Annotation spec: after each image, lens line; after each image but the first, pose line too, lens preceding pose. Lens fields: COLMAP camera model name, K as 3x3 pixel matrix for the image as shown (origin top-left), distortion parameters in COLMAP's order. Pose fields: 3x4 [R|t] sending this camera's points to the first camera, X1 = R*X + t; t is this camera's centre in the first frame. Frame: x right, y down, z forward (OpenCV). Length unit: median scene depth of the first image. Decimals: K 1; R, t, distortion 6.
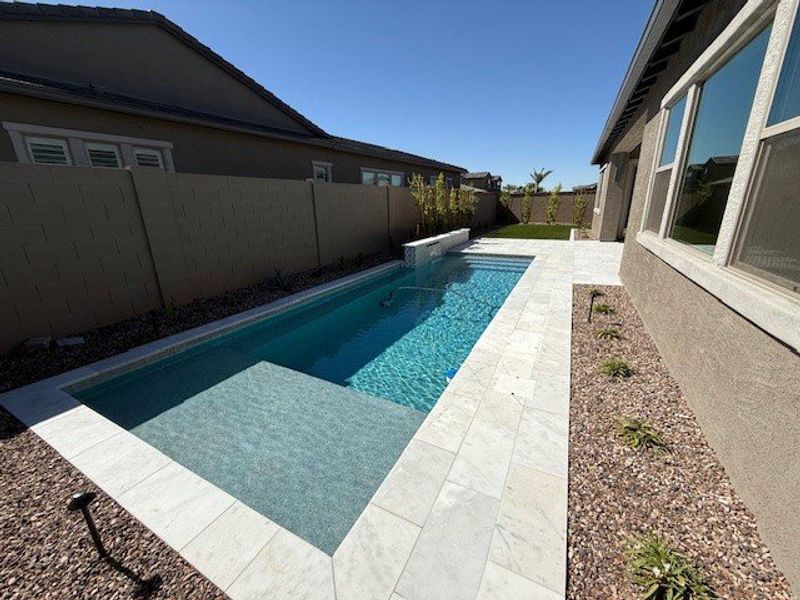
lens RADIAL K [[325.4, 0, 400.0], [0, 325.4, 300.0], [0, 0, 1]] dist [-0.000260, -0.000059]
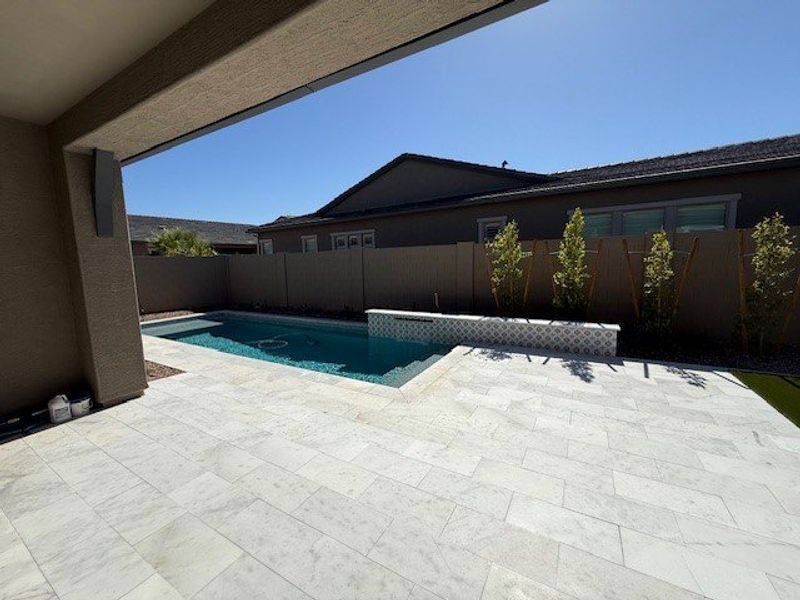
lens RADIAL K [[325.4, 0, 400.0], [0, 325.4, 300.0], [0, 0, 1]] dist [-0.000260, -0.000059]
pose [[-0.015612, 0.123911, -0.992170, 0.934851], [-0.274594, 0.953607, 0.123416, -0.336278], [0.961434, 0.274371, 0.019138, 1.067946]]
